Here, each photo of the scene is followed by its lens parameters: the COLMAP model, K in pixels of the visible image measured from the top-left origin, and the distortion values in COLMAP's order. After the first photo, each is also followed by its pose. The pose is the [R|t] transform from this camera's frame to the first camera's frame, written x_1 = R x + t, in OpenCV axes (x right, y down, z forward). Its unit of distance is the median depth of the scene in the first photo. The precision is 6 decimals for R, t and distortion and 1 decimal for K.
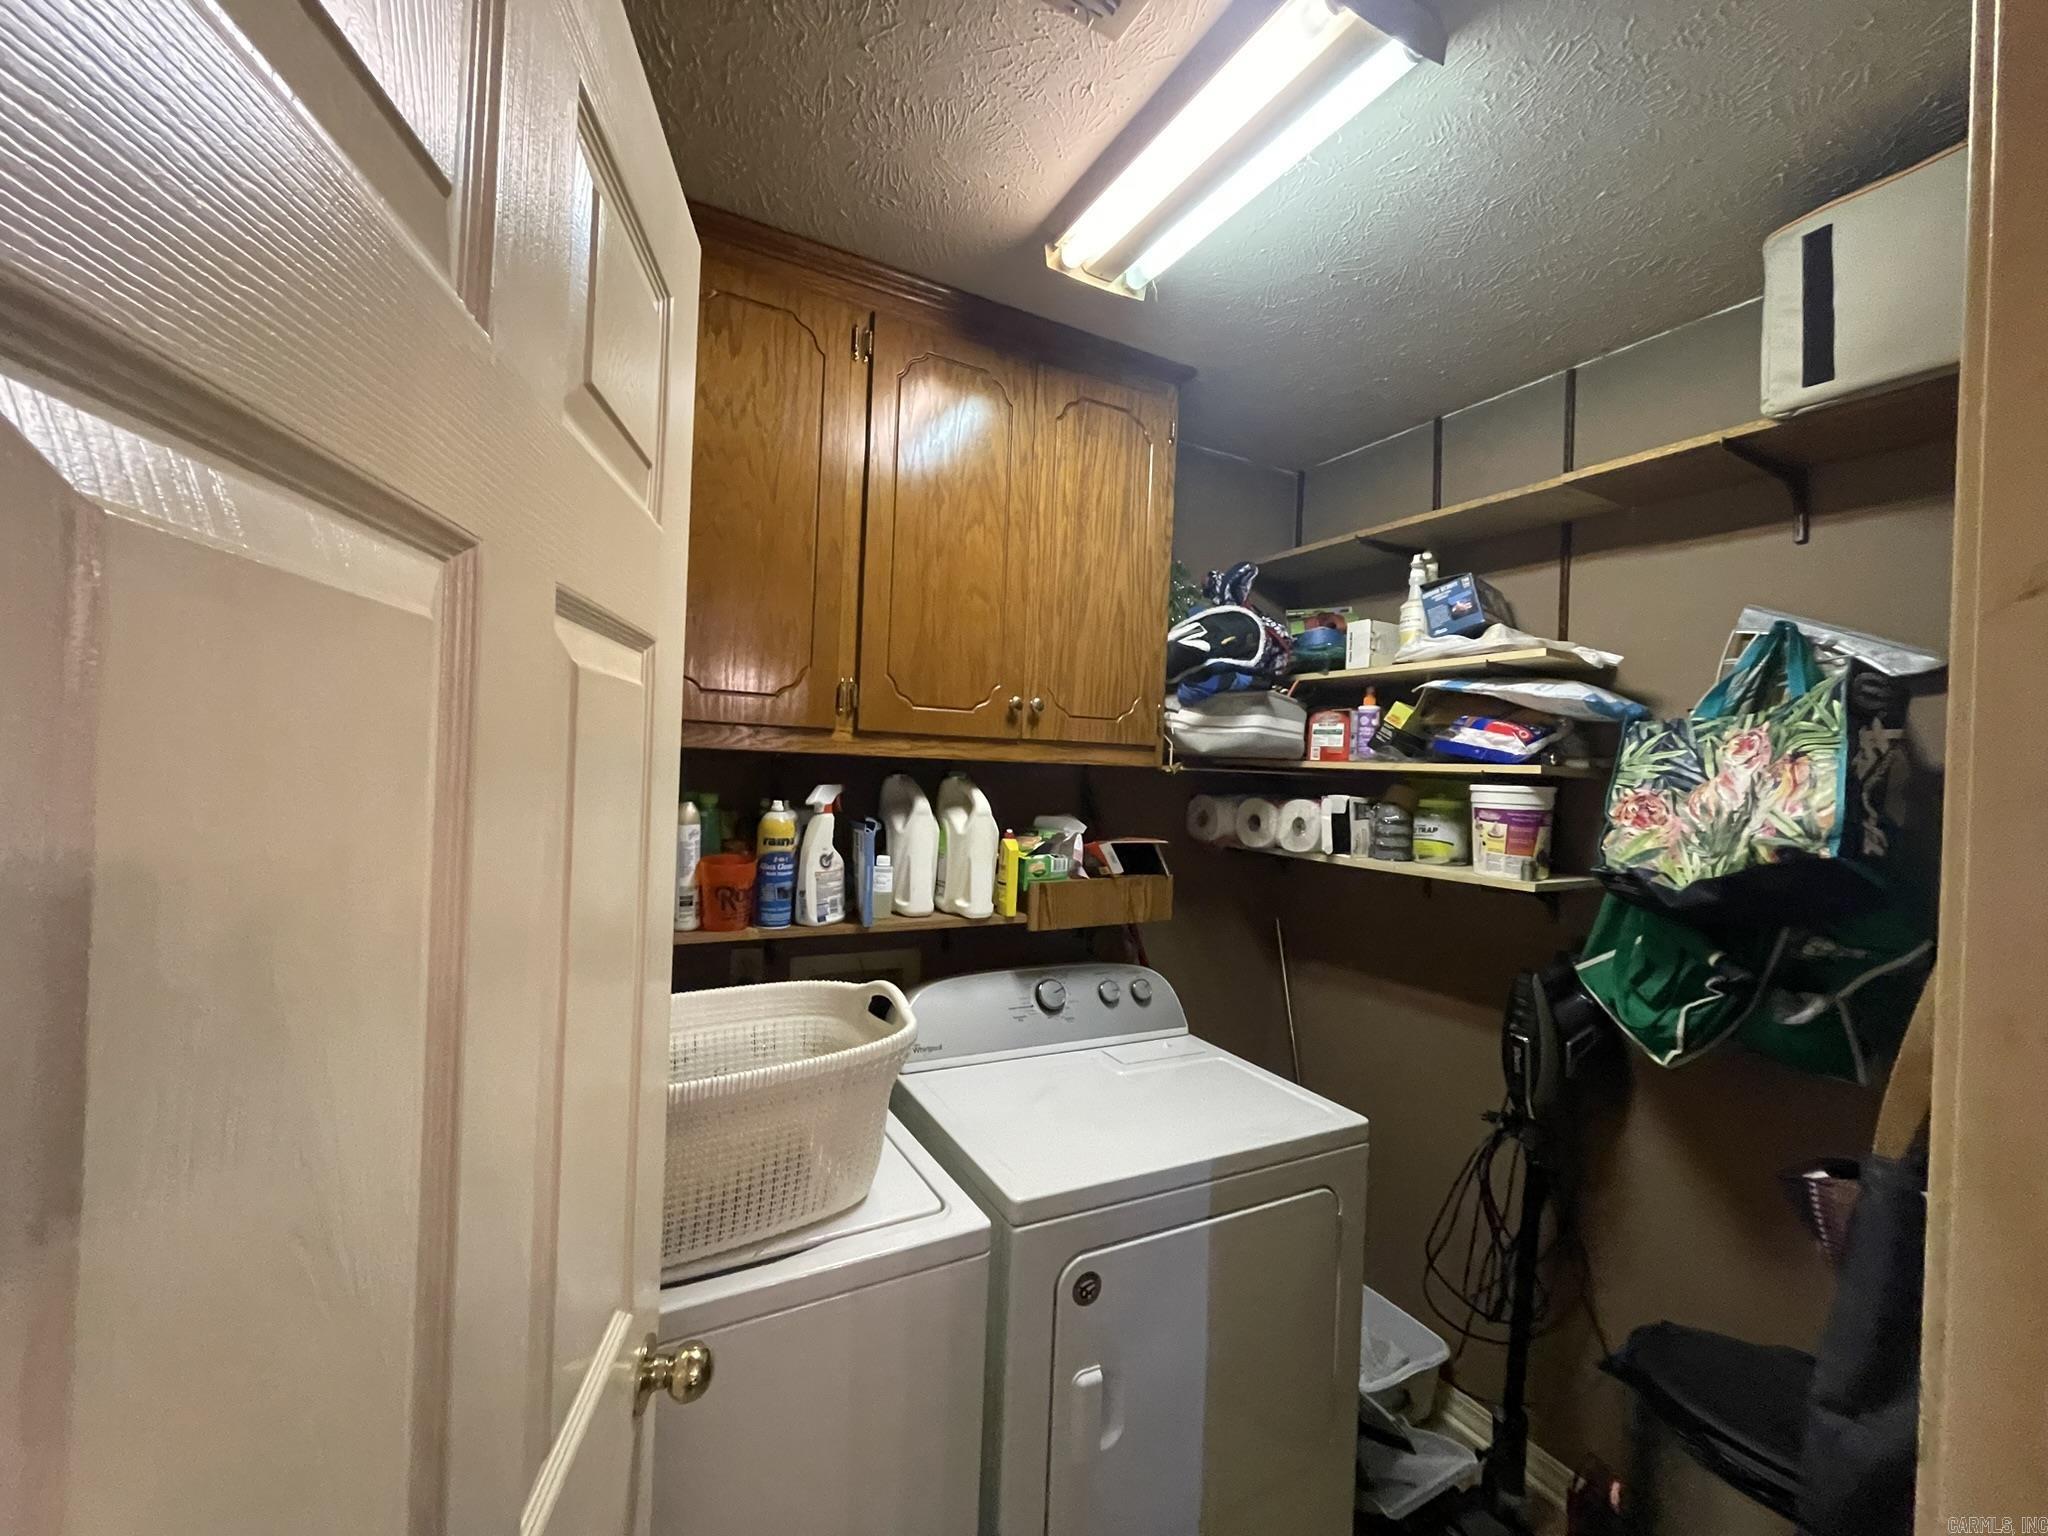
lens RADIAL K [[827.4, 0, 1021.6], [0, 827.4, 764.4], [0, 0, 1]] dist [-0.004038, 0.000064]
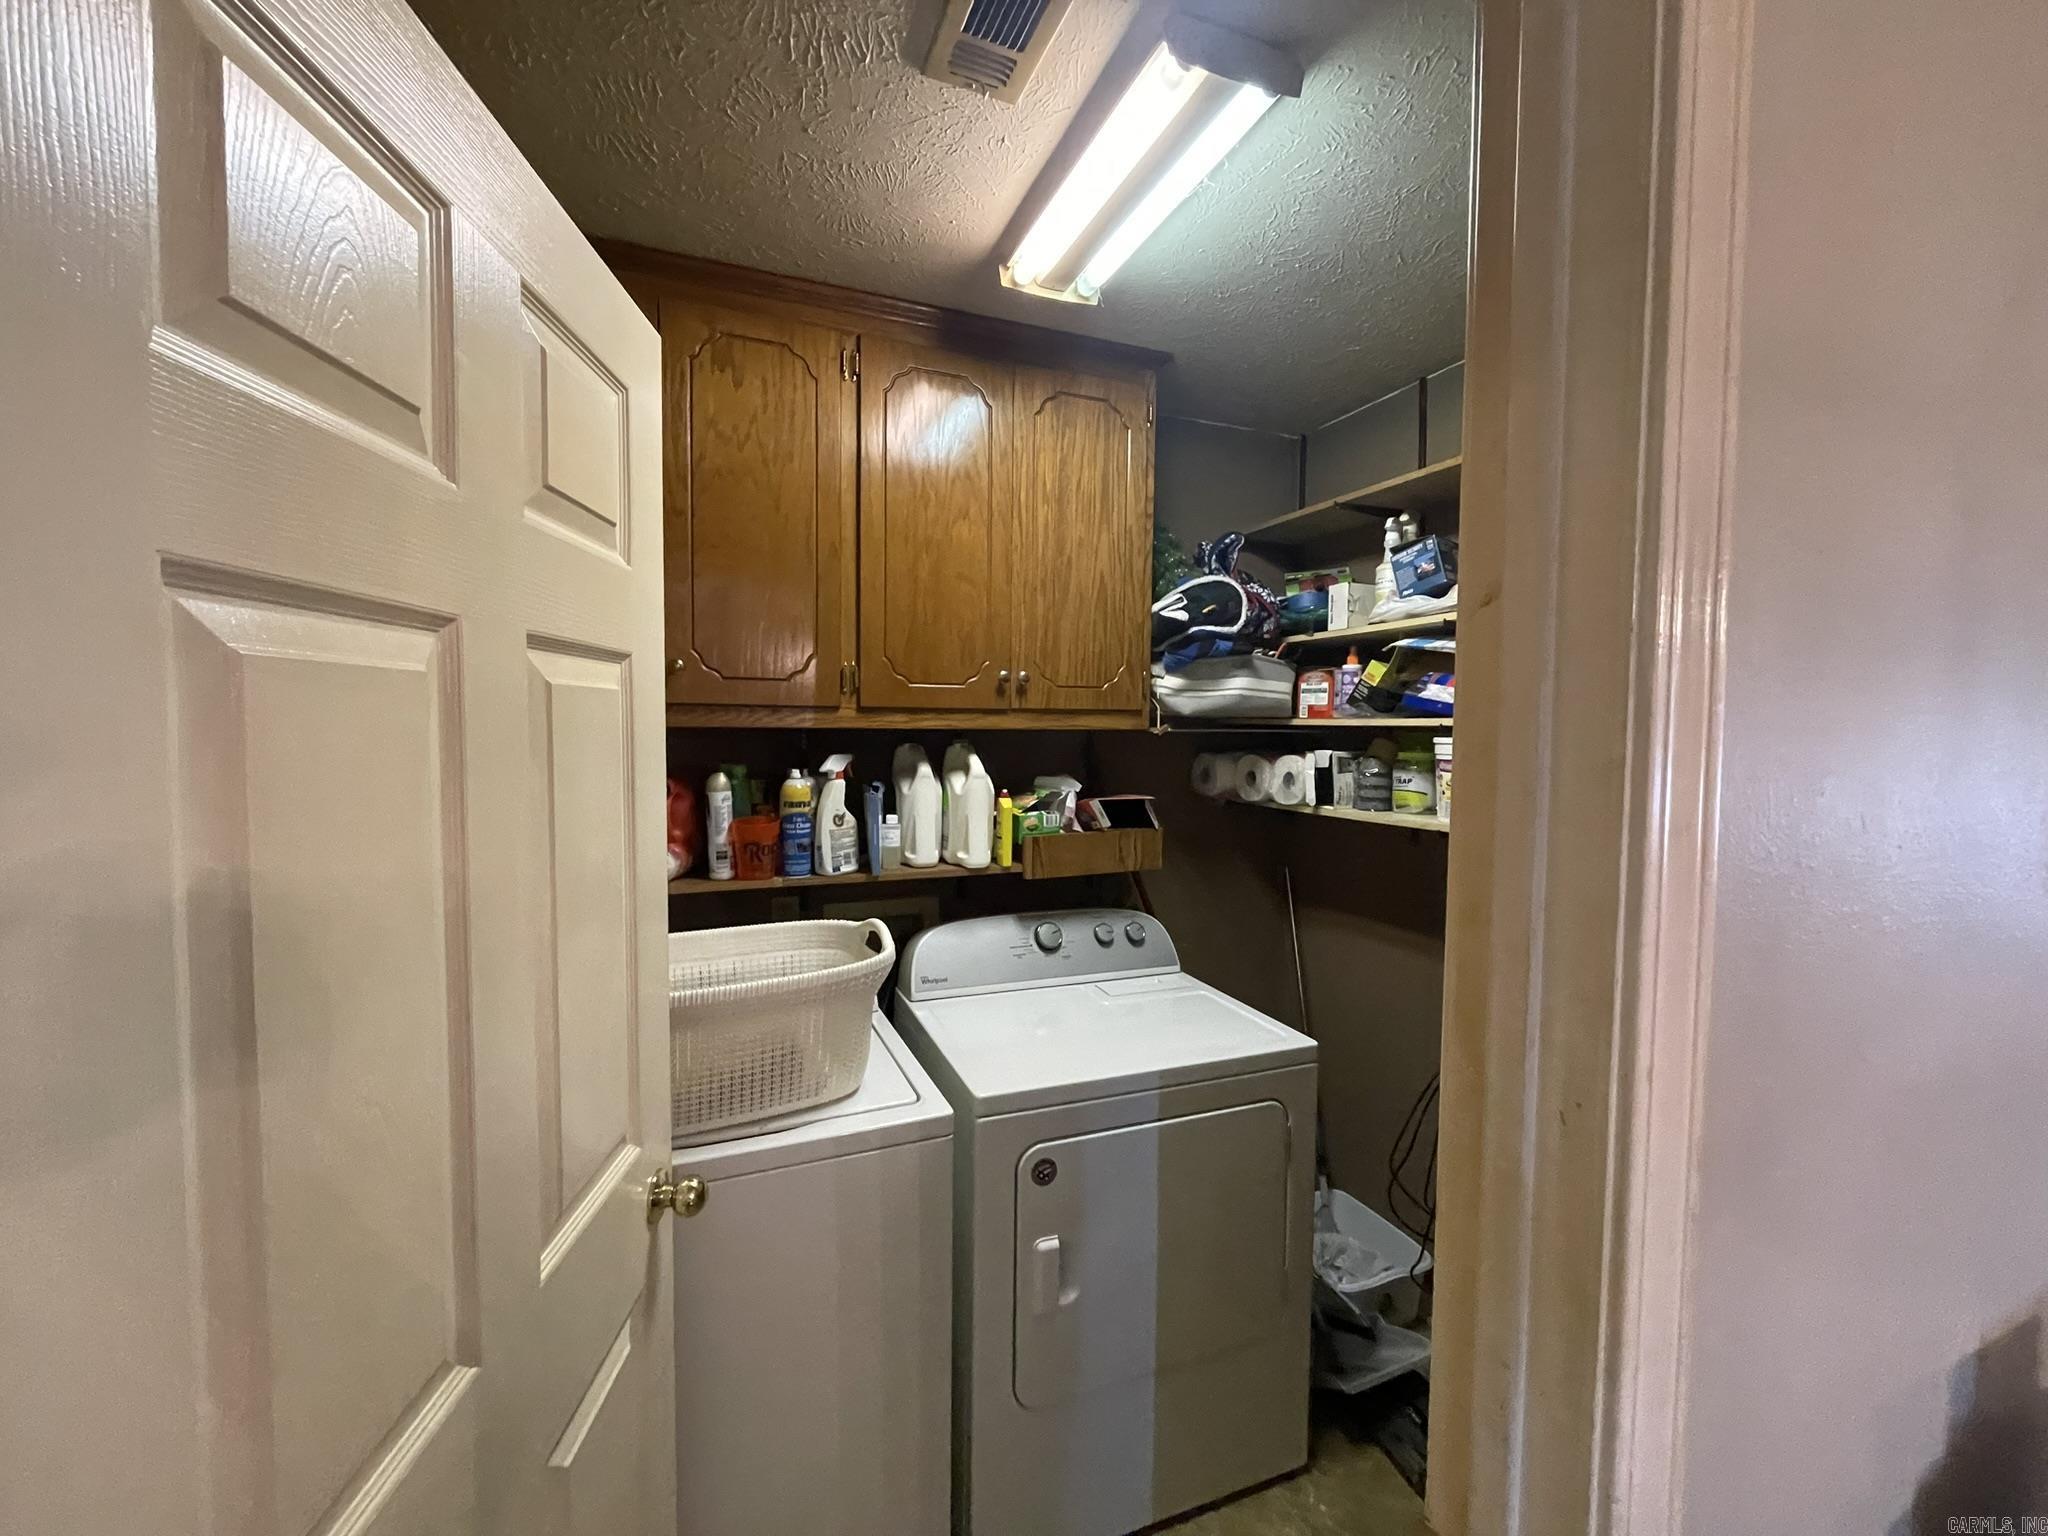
lens RADIAL K [[827.4, 0, 1021.6], [0, 827.4, 764.4], [0, 0, 1]] dist [-0.004038, 0.000064]
pose [[0.993377, -0.026294, -0.111855, 0.132313], [0.031371, 0.998544, 0.043877, -0.003849], [0.110539, -0.047096, 0.992755, -0.107794]]
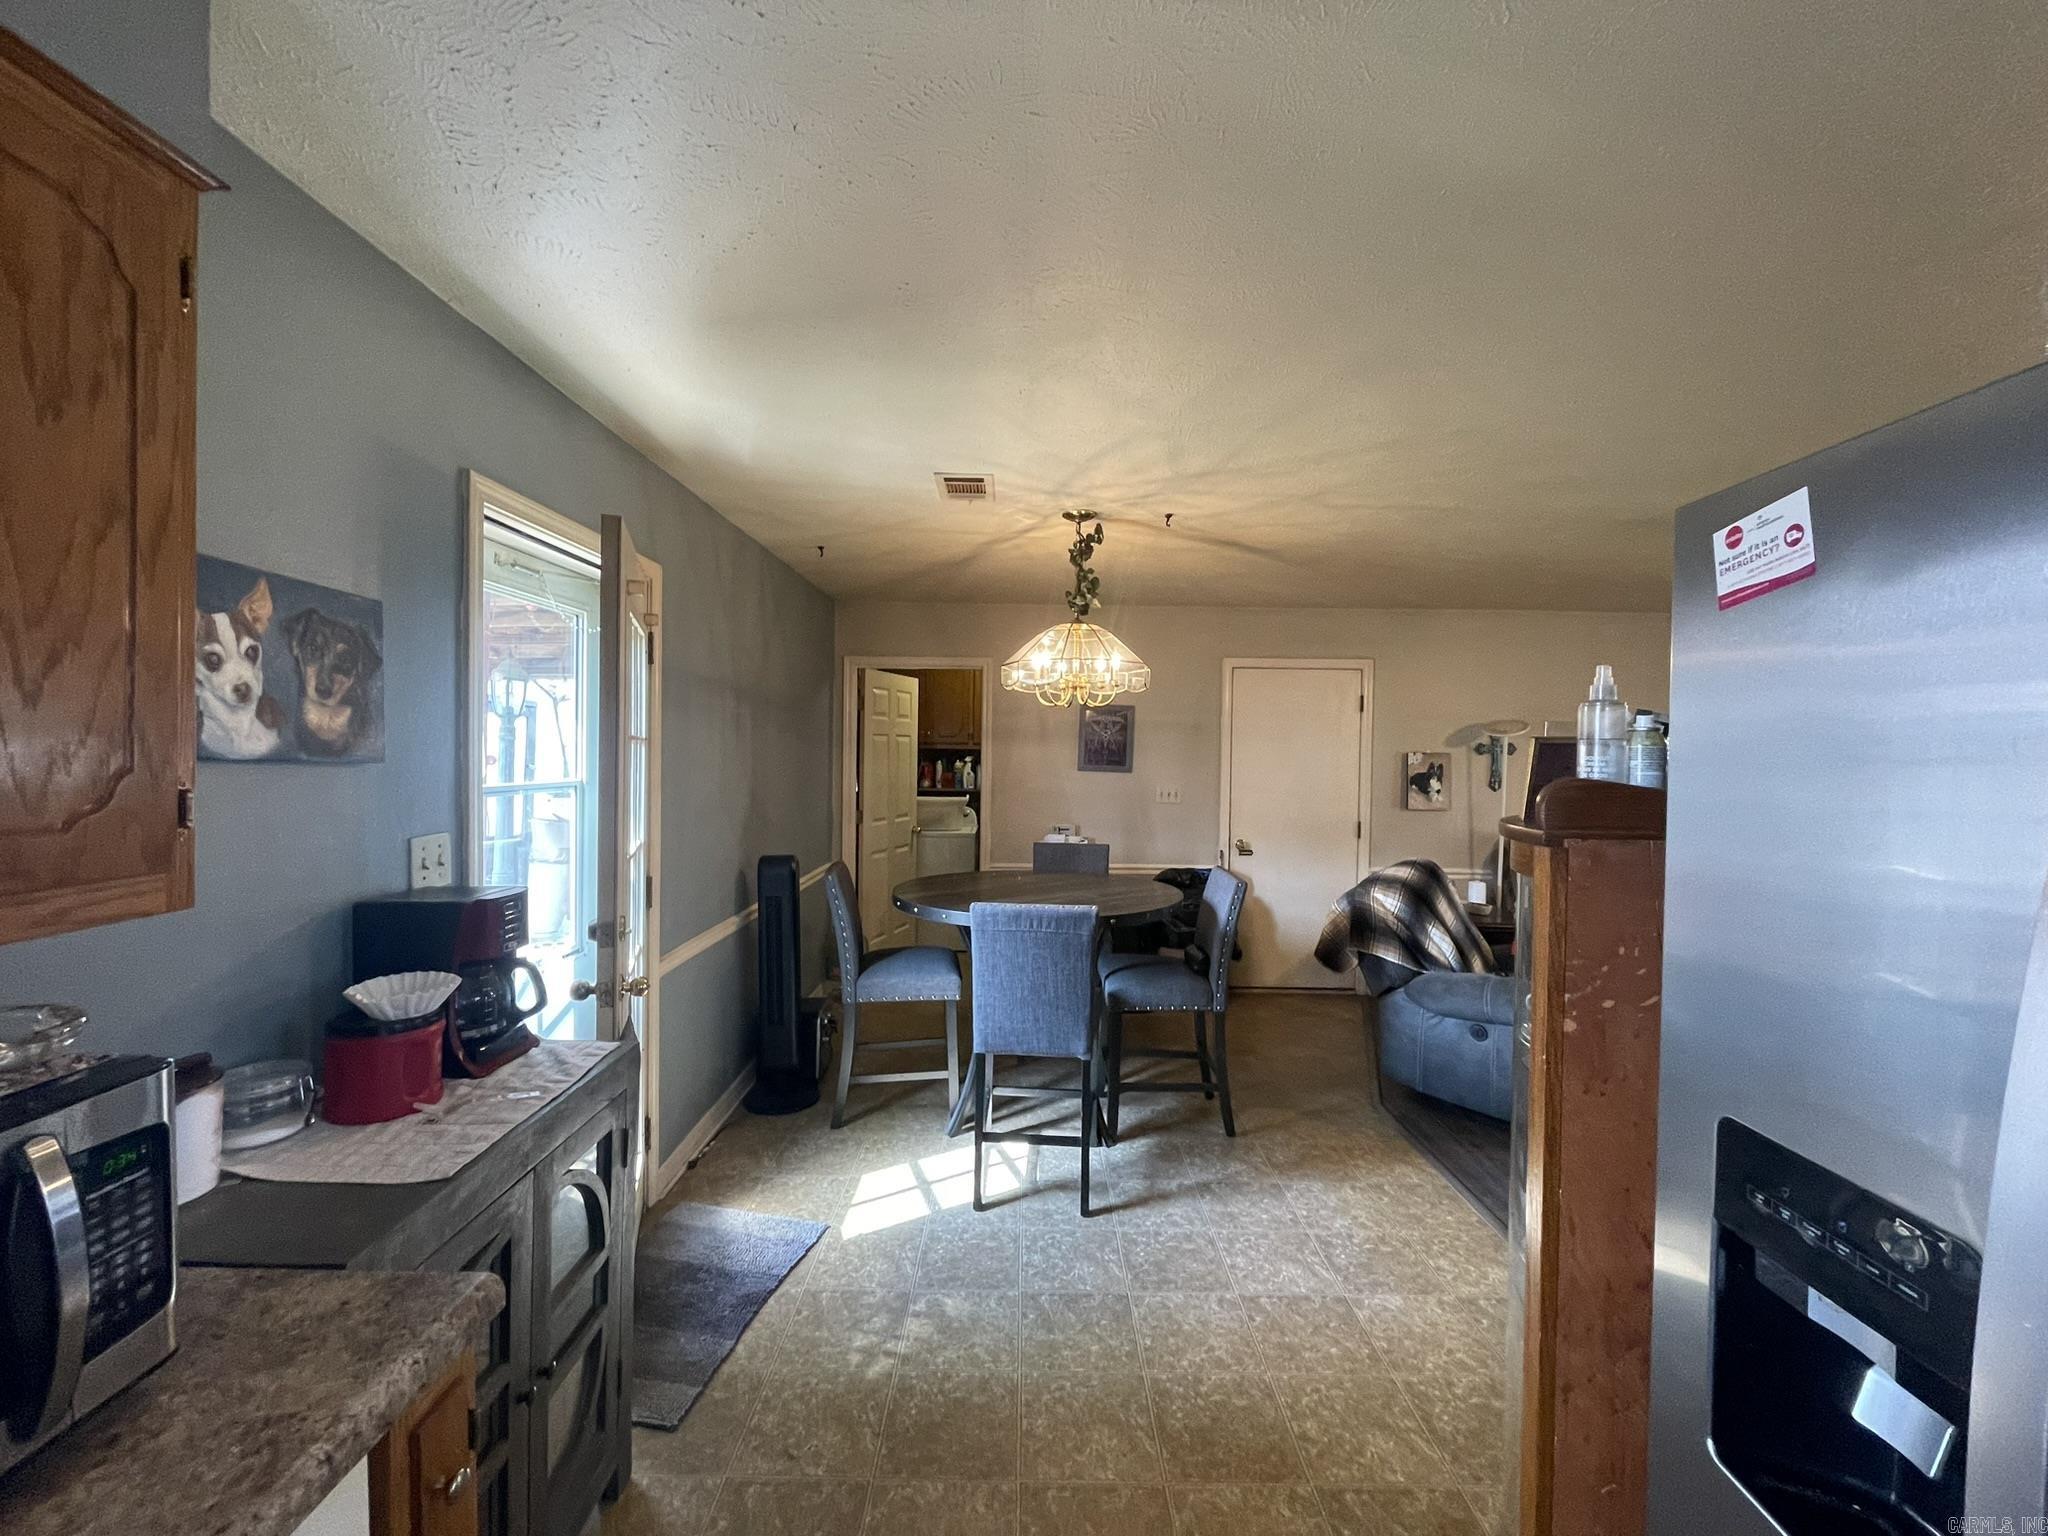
lens RADIAL K [[827.4, 0, 1021.6], [0, 827.4, 764.4], [0, 0, 1]] dist [-0.004038, 0.000064]
pose [[0.879987, -0.020335, -0.474562, 1.793001], [0.022232, 0.999752, -0.001614, 0.070281], [0.474477, -0.009131, 0.880221, -2.325774]]
